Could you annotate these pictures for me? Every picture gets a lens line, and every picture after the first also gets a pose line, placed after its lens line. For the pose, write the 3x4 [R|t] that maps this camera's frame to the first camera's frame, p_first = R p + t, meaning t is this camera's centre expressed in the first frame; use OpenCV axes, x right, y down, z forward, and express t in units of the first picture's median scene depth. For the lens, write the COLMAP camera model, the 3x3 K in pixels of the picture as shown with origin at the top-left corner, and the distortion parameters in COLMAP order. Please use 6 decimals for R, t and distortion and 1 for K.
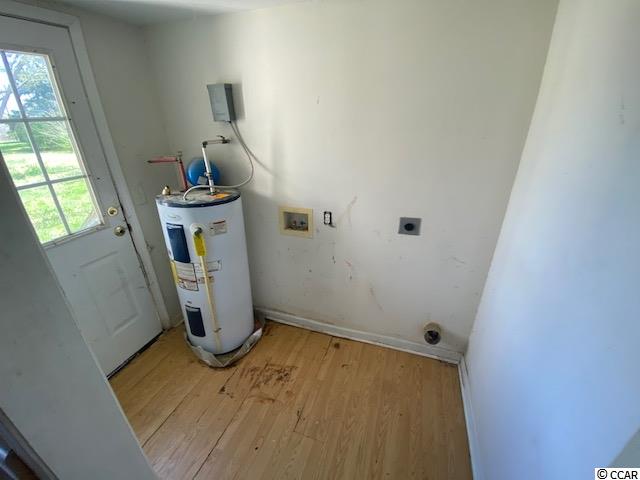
lens RADIAL K [[260.1, 0, 318.9], [0, 260.1, 240.2], [0, 0, 1]] dist [0.047740, -0.034404]
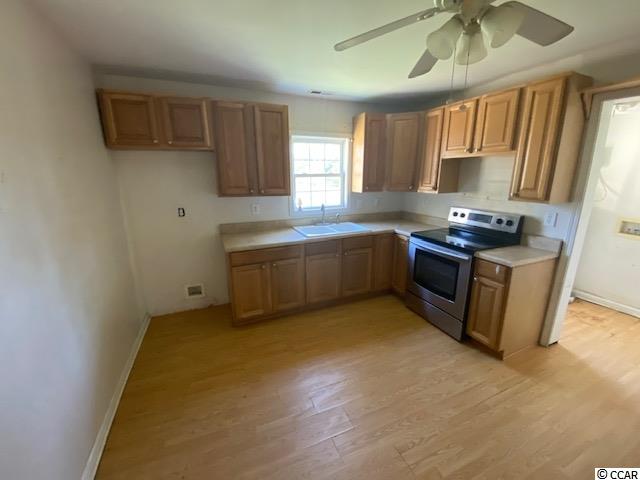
lens RADIAL K [[260.1, 0, 318.9], [0, 260.1, 240.2], [0, 0, 1]] dist [0.047740, -0.034404]
pose [[0.675272, 0.190698, -0.712490, -0.244463], [-0.299876, 0.953537, -0.028997, 0.632729], [0.673856, 0.233240, 0.701083, -1.386693]]
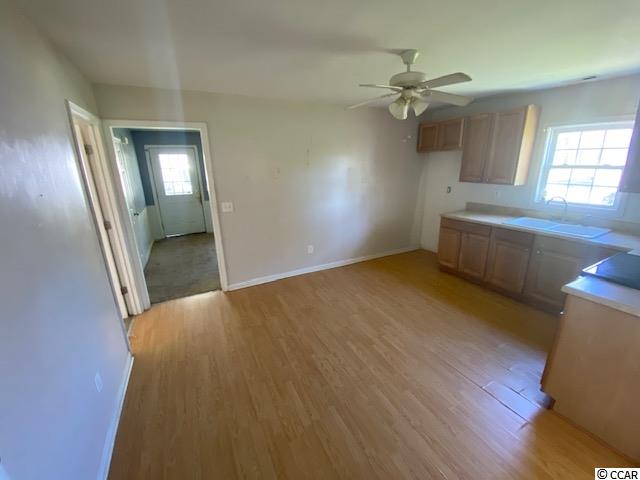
lens RADIAL K [[260.1, 0, 318.9], [0, 260.1, 240.2], [0, 0, 1]] dist [0.047740, -0.034404]
pose [[-0.683623, 0.236006, -0.690624, 0.712684], [-0.263573, 0.802576, 0.535165, 0.045524], [0.680580, 0.547881, -0.486454, -0.232364]]
